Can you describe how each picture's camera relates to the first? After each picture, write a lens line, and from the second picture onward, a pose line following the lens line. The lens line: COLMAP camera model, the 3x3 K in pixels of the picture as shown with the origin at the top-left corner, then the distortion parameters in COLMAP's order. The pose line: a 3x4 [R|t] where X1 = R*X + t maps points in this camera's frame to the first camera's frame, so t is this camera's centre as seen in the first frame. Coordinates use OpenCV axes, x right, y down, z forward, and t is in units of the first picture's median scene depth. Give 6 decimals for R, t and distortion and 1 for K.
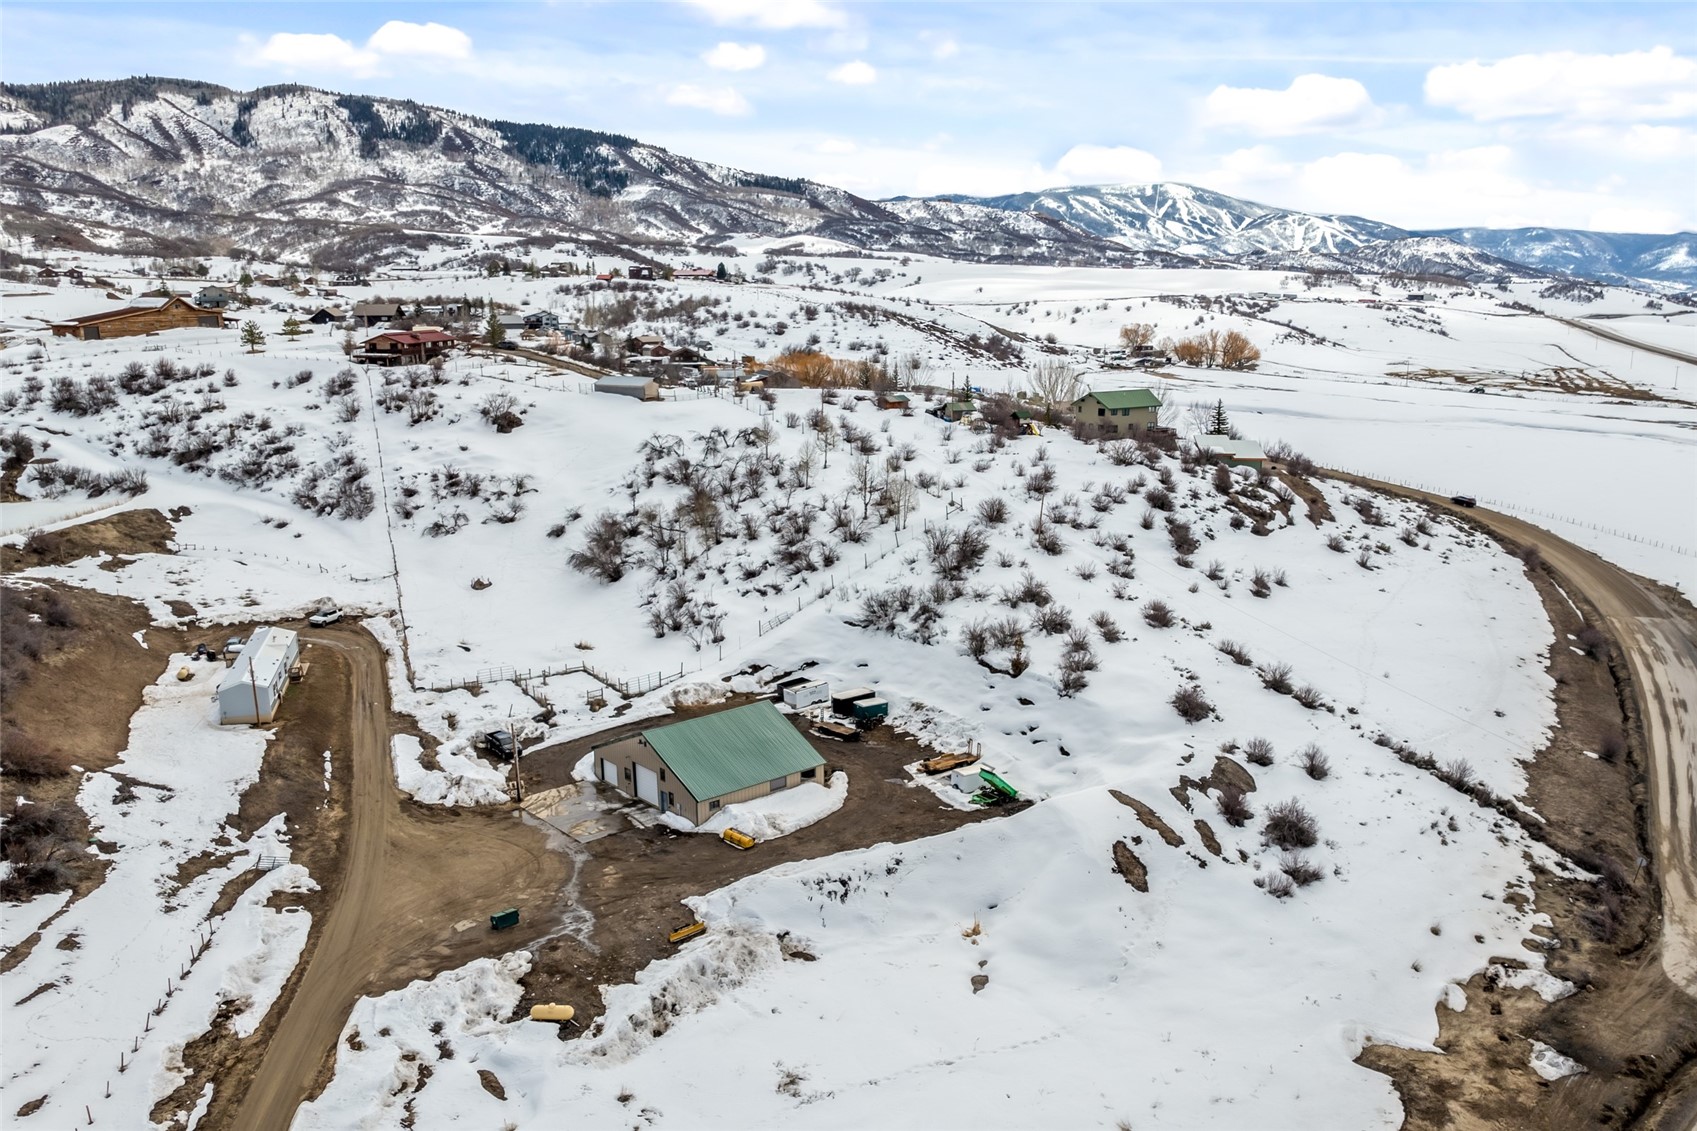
lens RADIAL K [[1221.0, 0, 846.4], [0, 1221.0, 565.8], [0, 0, 1]] dist [-0.034921, 0.007507]
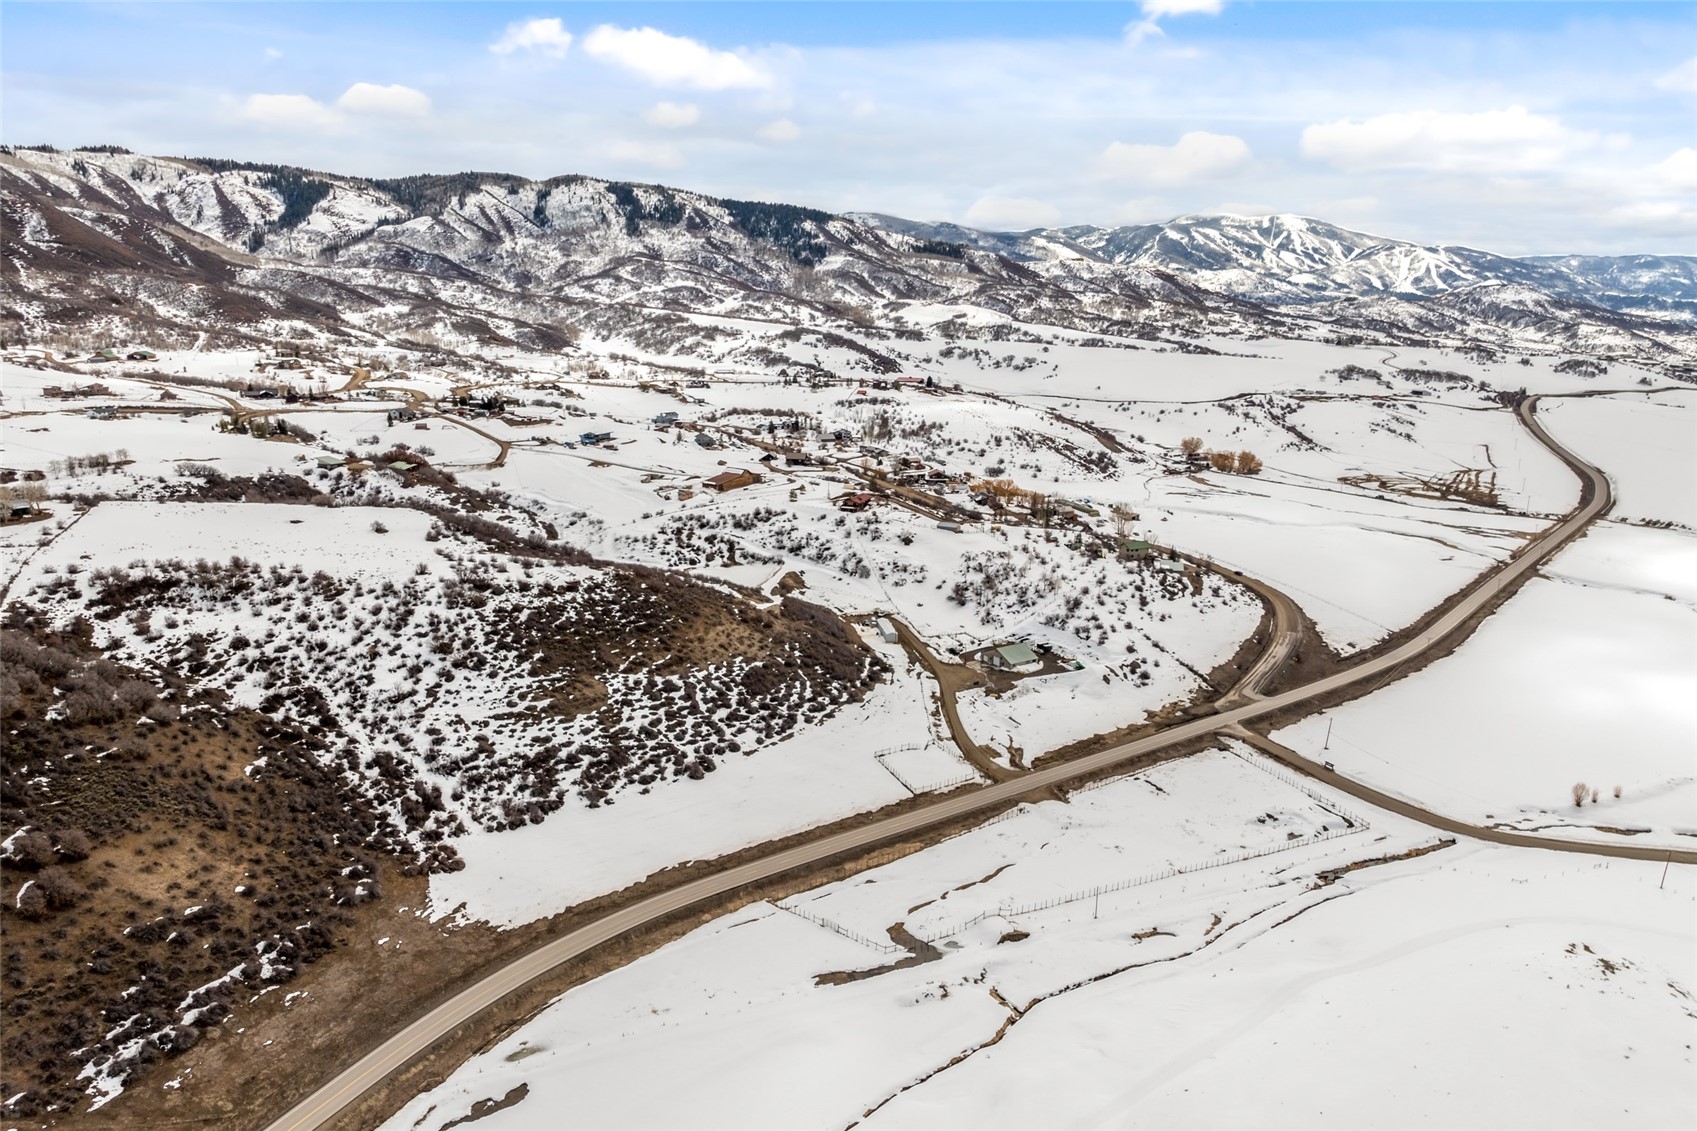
lens RADIAL K [[1221.0, 0, 846.3], [0, 1221.0, 576.3], [0, 0, 1]] dist [-0.034921, 0.007507]
pose [[0.994699, 0.040816, -0.094385, -0.034568], [-0.037881, 0.998748, 0.032679, -0.027409], [0.095601, -0.028931, 0.994999, -0.382979]]
